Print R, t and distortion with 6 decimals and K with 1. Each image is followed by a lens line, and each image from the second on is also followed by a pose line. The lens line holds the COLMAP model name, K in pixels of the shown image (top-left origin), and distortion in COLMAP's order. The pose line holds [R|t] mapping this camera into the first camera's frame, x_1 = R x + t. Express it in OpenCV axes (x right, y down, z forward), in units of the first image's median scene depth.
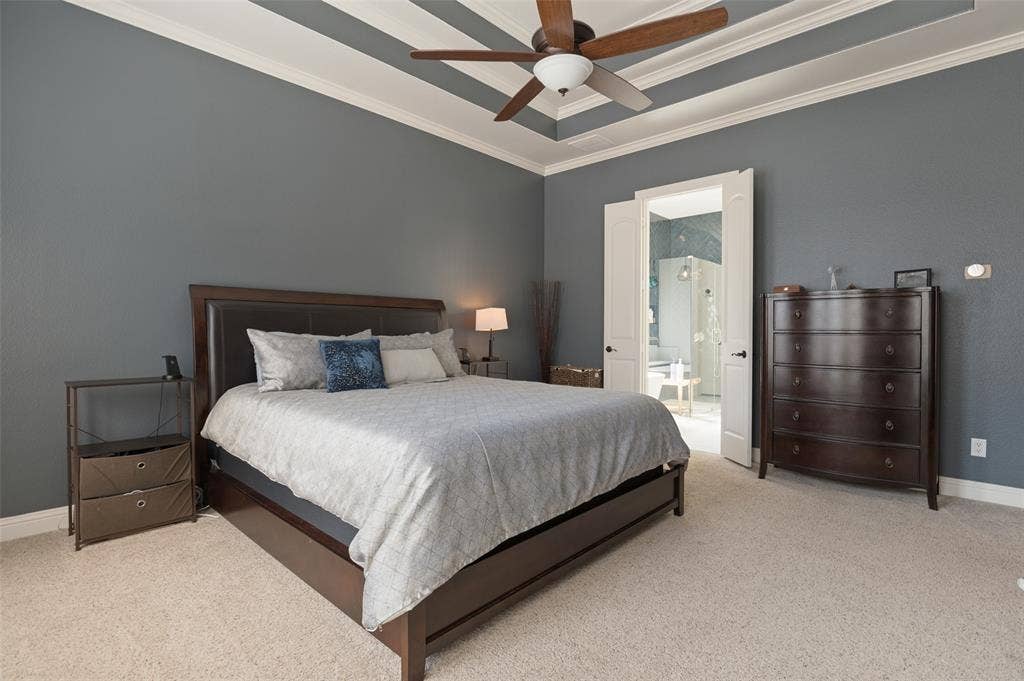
lens RADIAL K [[494.5, 0, 508.1], [0, 494.5, 340.2], [0, 0, 1]] dist [-0.010059, -0.000075]
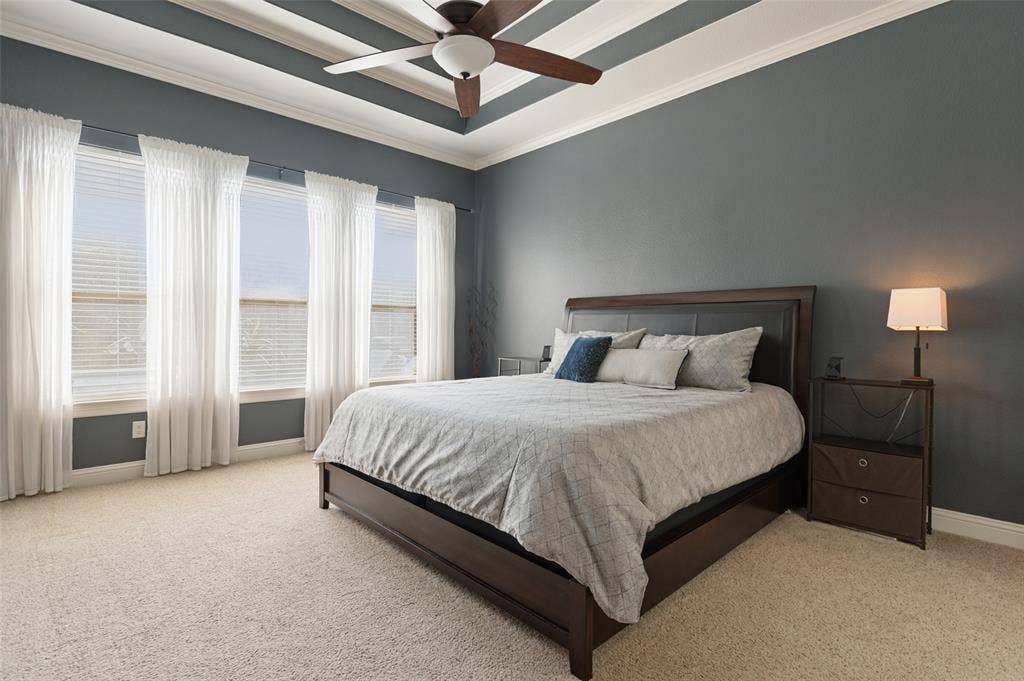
lens RADIAL K [[494.5, 0, 507.9], [0, 494.5, 333.7], [0, 0, 1]] dist [-0.010059, -0.000075]
pose [[-0.058080, 0.007645, -0.998283, 0.887218], [-0.027379, 0.999582, 0.009248, -0.012921], [0.997936, 0.027869, -0.057847, 0.955691]]
